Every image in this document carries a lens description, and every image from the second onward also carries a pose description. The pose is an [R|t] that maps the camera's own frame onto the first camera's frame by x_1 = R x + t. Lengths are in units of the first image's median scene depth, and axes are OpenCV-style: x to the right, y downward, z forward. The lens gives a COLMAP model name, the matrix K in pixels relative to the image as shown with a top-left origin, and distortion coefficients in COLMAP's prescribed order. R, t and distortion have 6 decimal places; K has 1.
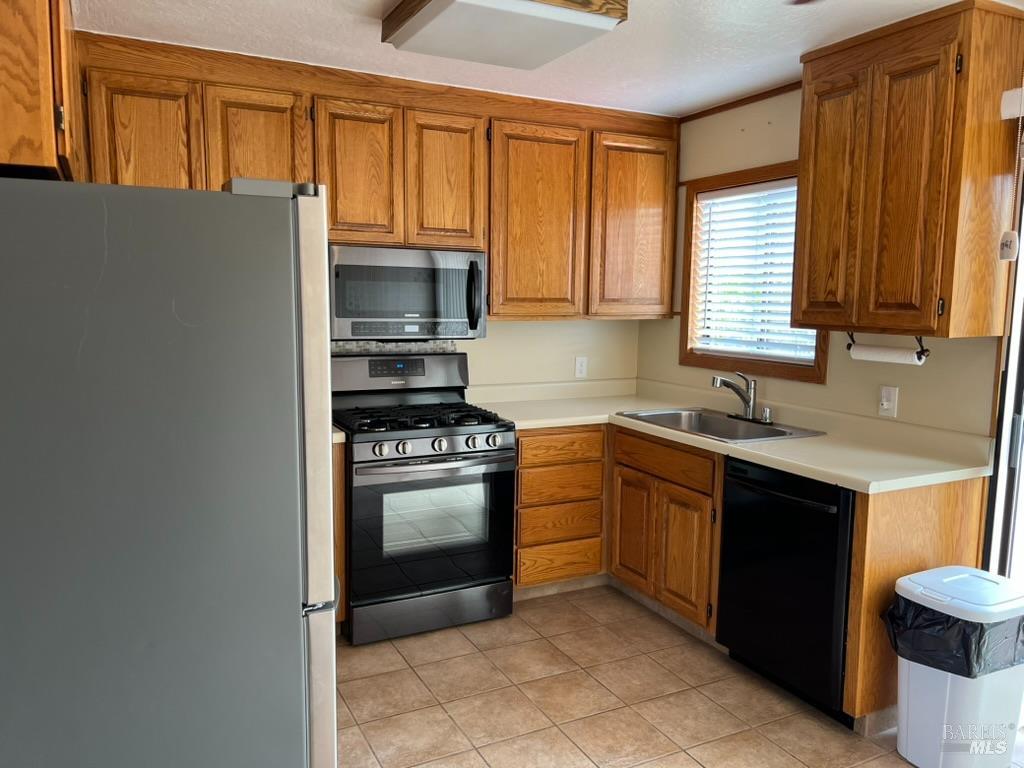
lens RADIAL K [[768.5, 0, 507.1], [0, 768.5, 385.3], [0, 0, 1]] dist [0.057172, -0.065178]
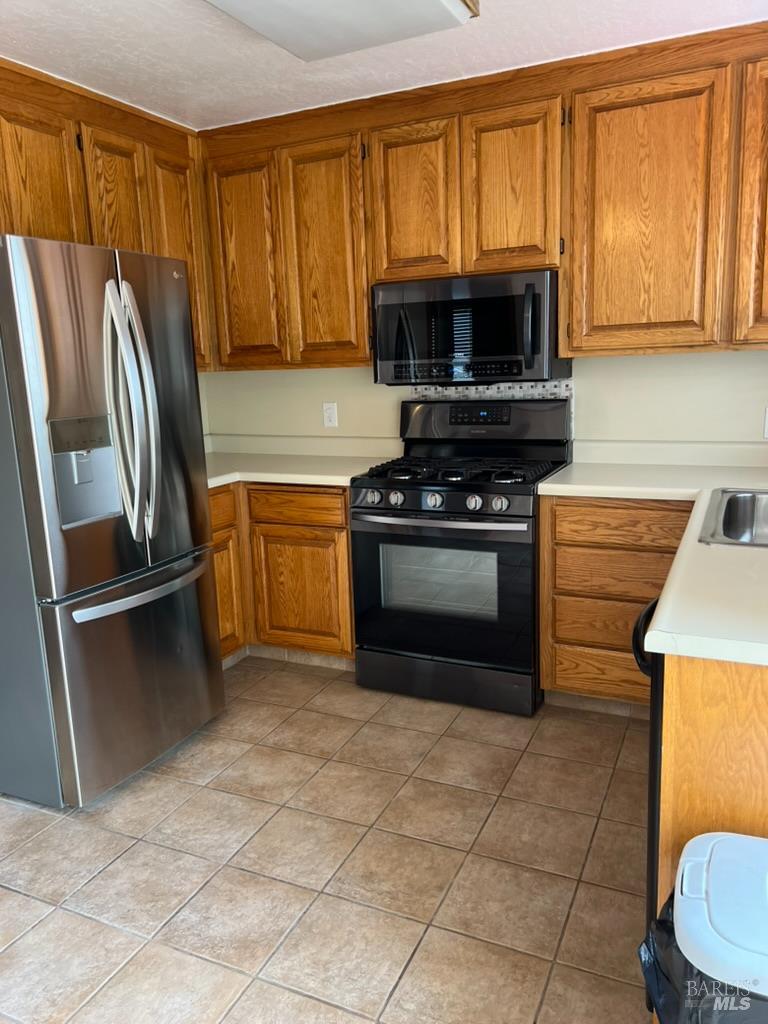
lens RADIAL K [[768.5, 0, 375.8], [0, 768.5, 505.3], [0, 0, 1]] dist [0.057172, -0.065178]
pose [[0.609895, 0.111274, -0.784631, 0.527436], [-0.051098, 0.993555, 0.101183, -0.003028], [0.790833, -0.021618, 0.611650, 0.365098]]
